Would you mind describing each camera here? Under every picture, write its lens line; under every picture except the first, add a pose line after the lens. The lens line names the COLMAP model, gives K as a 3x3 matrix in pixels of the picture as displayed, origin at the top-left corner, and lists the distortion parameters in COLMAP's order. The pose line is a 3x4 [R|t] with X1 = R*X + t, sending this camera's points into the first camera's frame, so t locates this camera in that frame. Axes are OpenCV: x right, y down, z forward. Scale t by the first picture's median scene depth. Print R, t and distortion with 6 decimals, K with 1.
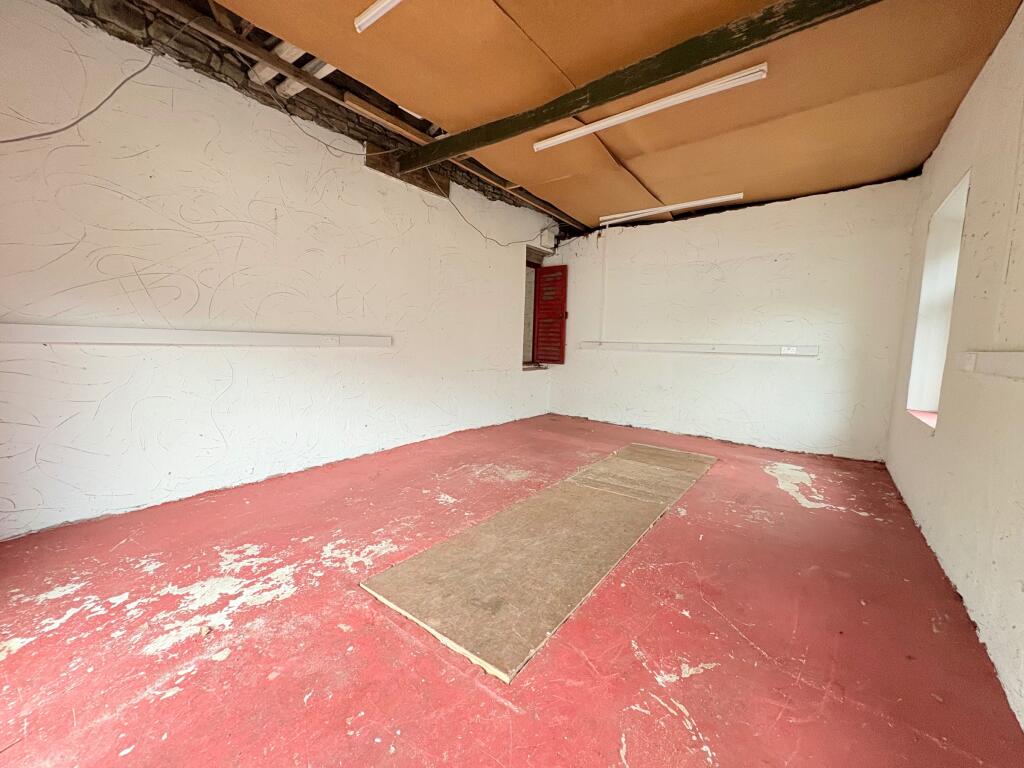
lens RADIAL K [[405.6, 0, 510.5], [0, 405.6, 385.5], [0, 0, 1]] dist [0.000146, -0.000417]
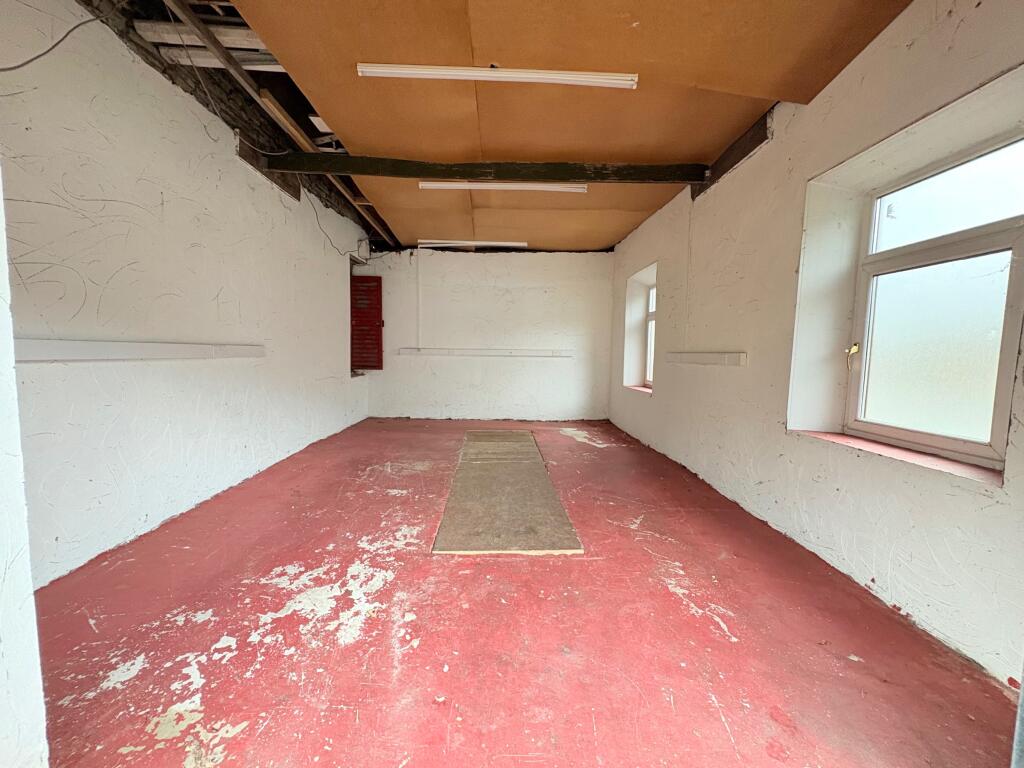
lens RADIAL K [[405.6, 0, 510.5], [0, 405.6, 385.5], [0, 0, 1]] dist [0.000146, -0.000417]
pose [[0.774673, -0.066510, 0.628855, -0.630517], [0.072571, 0.997234, 0.016073, -0.007946], [-0.628184, 0.033186, 0.777357, -0.075109]]
